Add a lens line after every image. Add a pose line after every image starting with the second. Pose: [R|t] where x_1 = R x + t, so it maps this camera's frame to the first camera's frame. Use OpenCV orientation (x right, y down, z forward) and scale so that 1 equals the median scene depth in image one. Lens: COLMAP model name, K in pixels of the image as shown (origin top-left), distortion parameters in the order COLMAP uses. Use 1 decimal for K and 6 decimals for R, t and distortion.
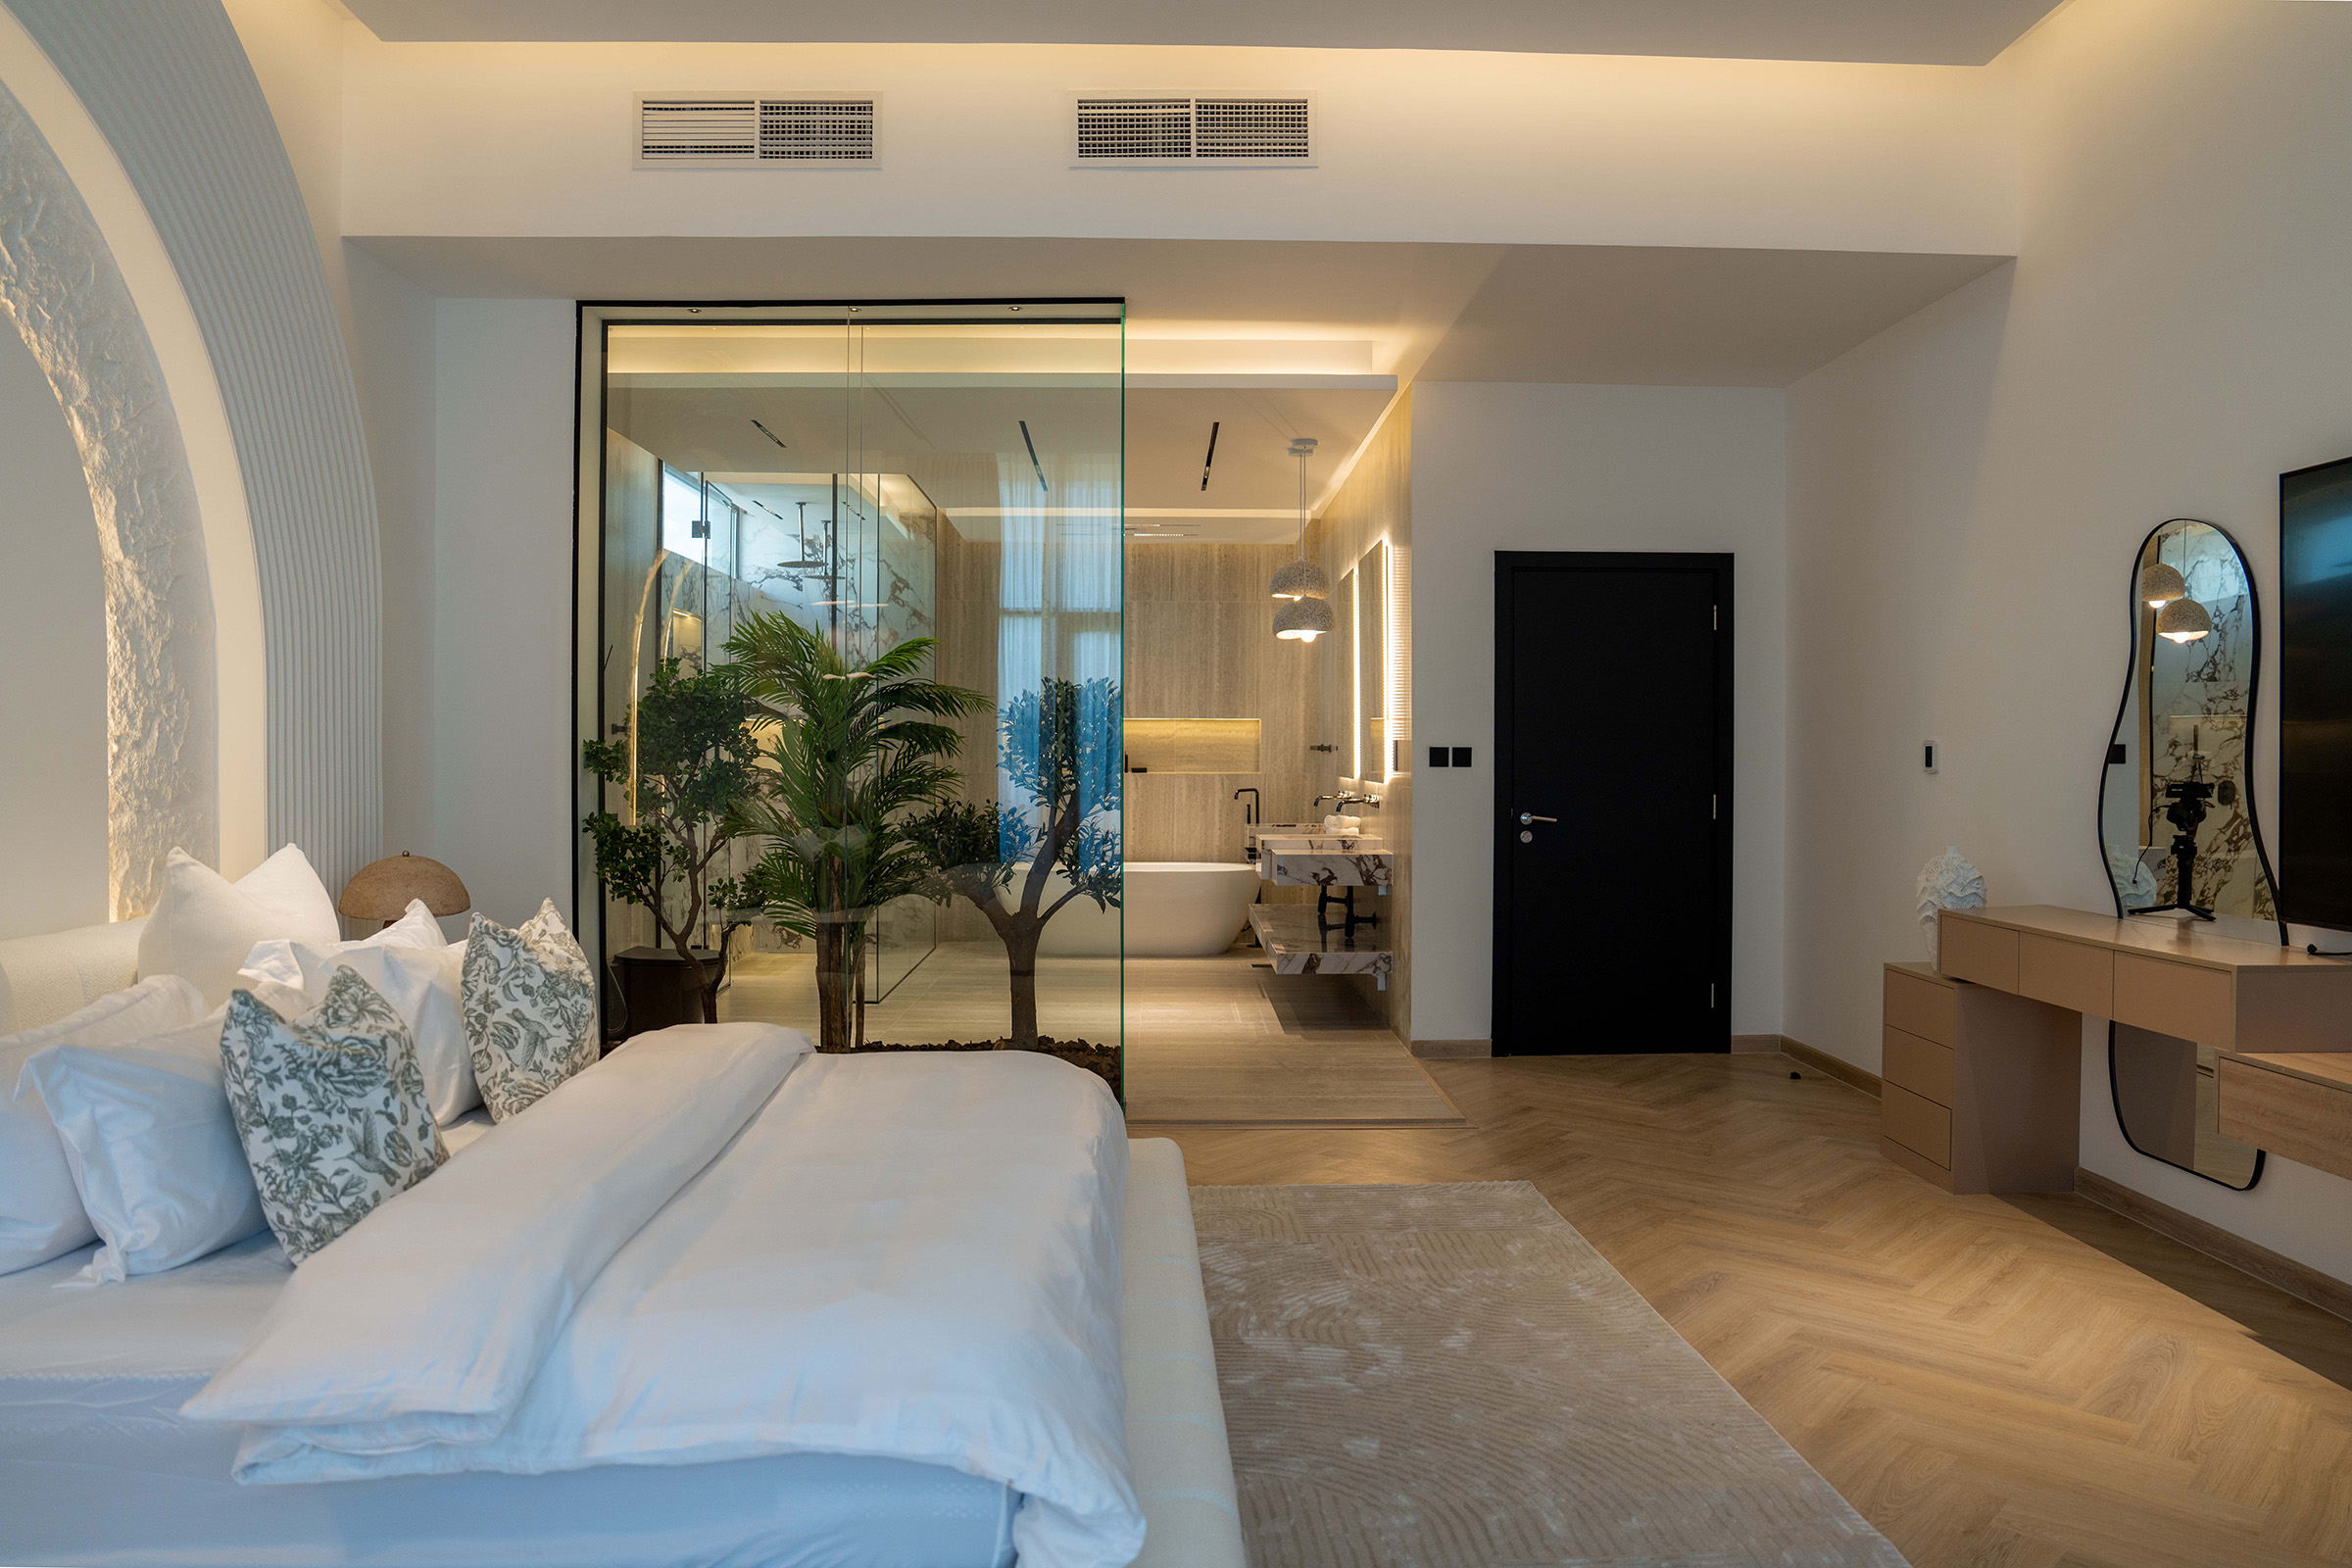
lens RADIAL K [[1705.0, 0, 1187.6], [0, 1705.0, 780.0], [0, 0, 1]] dist [-0.149986, 0.159201]
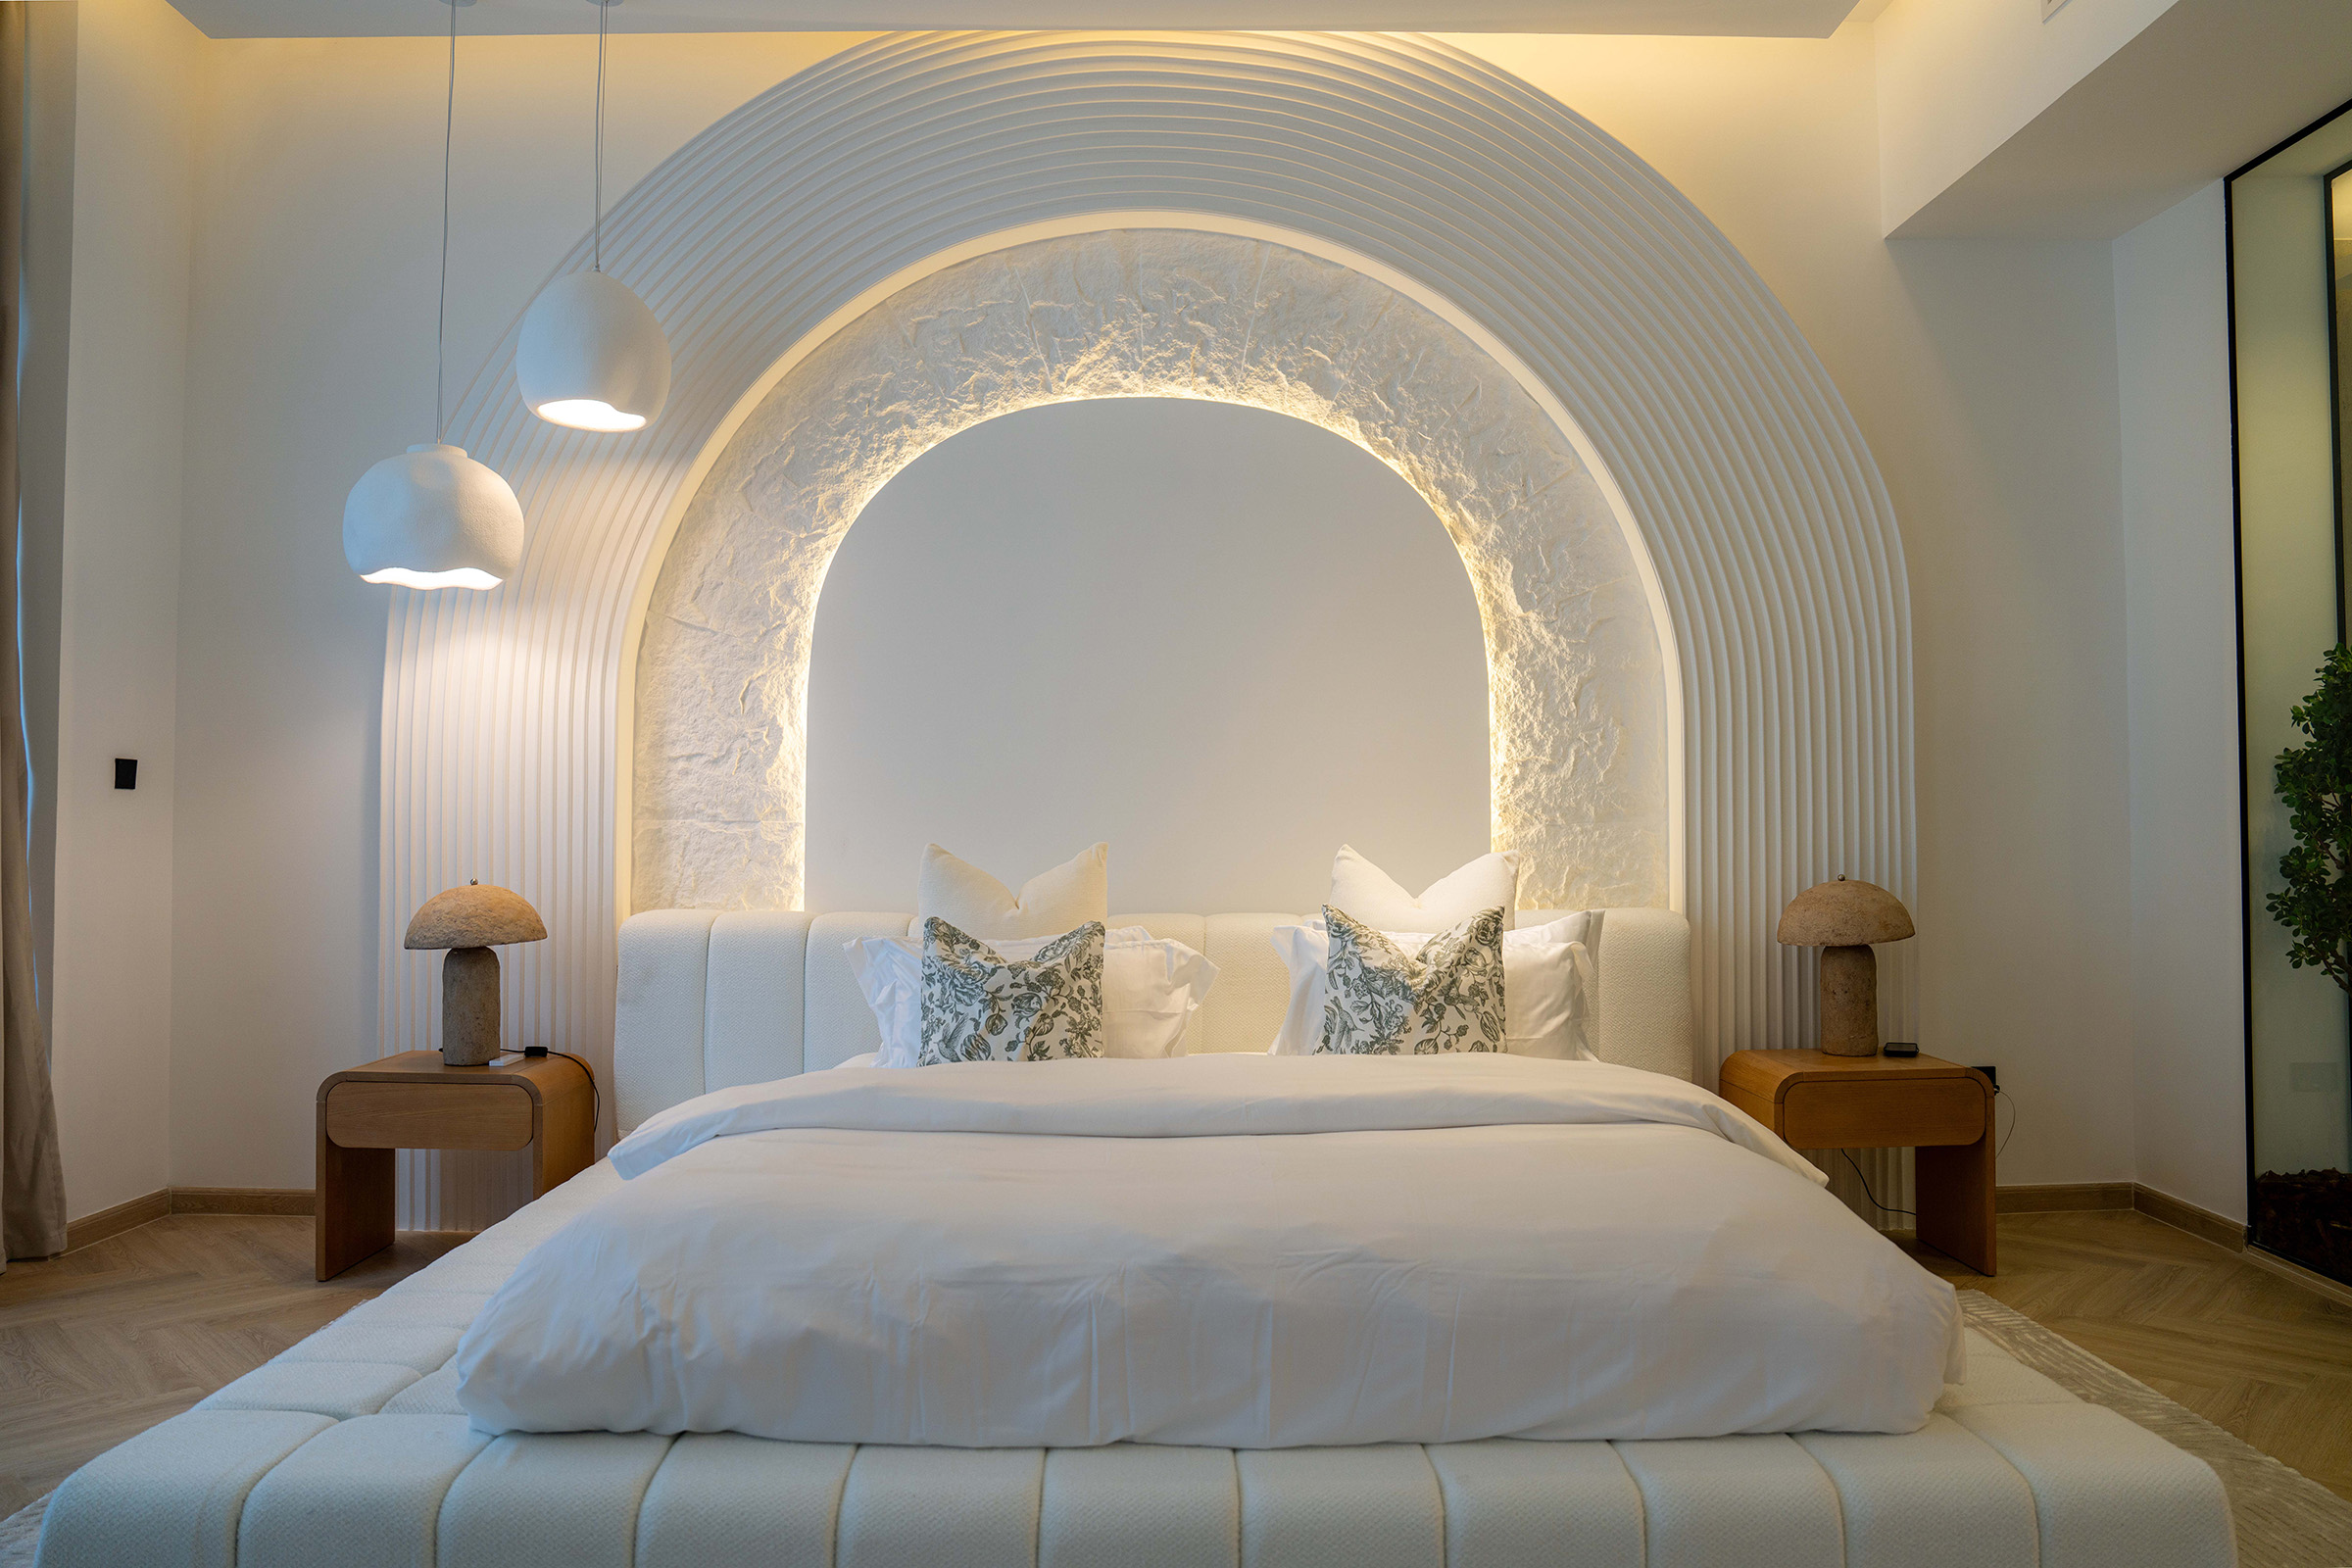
lens RADIAL K [[1705.0, 0, 1187.6], [0, 1705.0, 780.0], [0, 0, 1]] dist [-0.149986, 0.159201]
pose [[-0.045697, -0.030324, -0.998495, 0.590937], [-0.019482, 0.999376, -0.029459, 0.027978], [0.998765, 0.018107, -0.046260, 0.815270]]
